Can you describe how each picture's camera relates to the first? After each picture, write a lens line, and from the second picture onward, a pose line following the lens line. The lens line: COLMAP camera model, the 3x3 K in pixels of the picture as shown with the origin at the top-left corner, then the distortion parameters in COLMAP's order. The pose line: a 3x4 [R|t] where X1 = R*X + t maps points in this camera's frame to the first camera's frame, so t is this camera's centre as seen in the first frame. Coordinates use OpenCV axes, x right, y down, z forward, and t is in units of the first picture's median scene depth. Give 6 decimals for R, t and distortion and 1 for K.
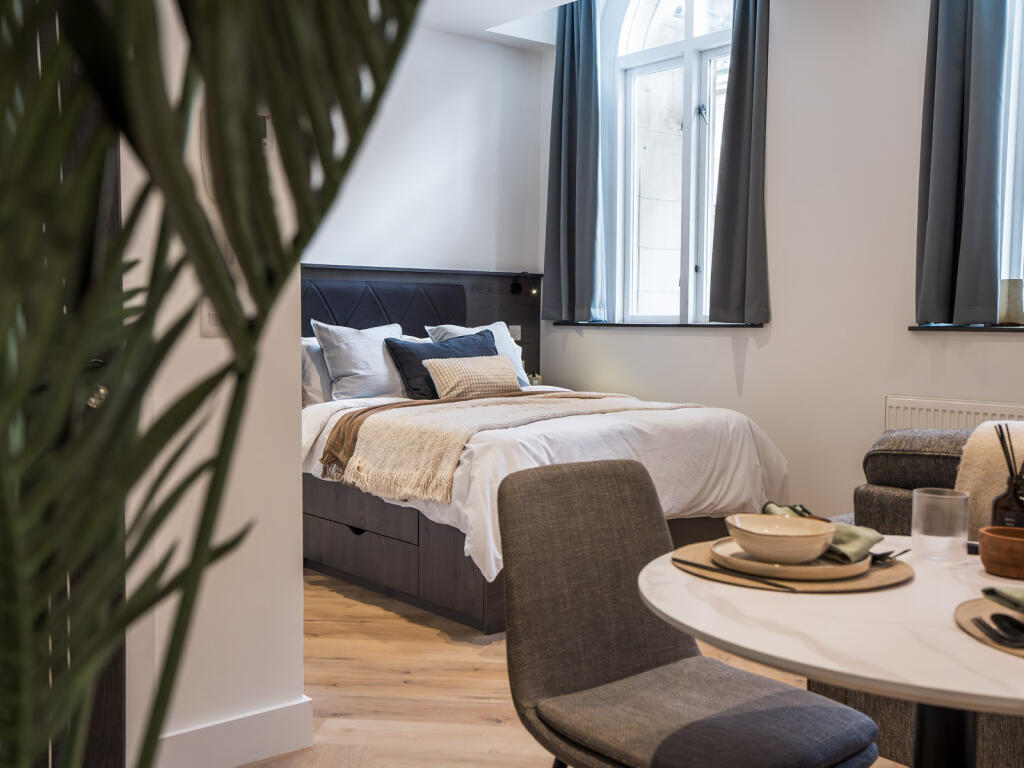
lens RADIAL K [[1102.3, 0, 506.7], [0, 1102.3, 391.4], [0, 0, 1]] dist [0.064737, 0.000000]
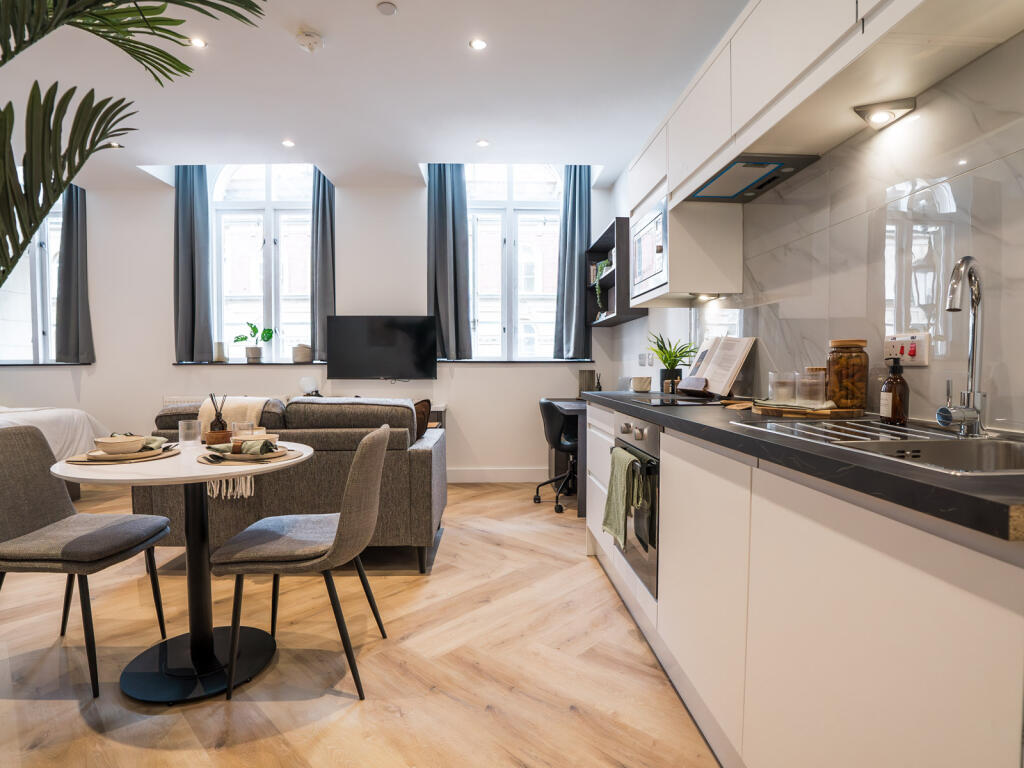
lens RADIAL K [[537.3, 0, 509.5], [0, 537.3, 388.7], [0, 0, 1]] dist [-0.031703, 0.003915]
pose [[0.612552, -0.045939, 0.789095, -0.105961], [0.060269, 0.998118, 0.011323, 0.036993], [-0.788130, 0.040622, 0.614167, -0.290725]]
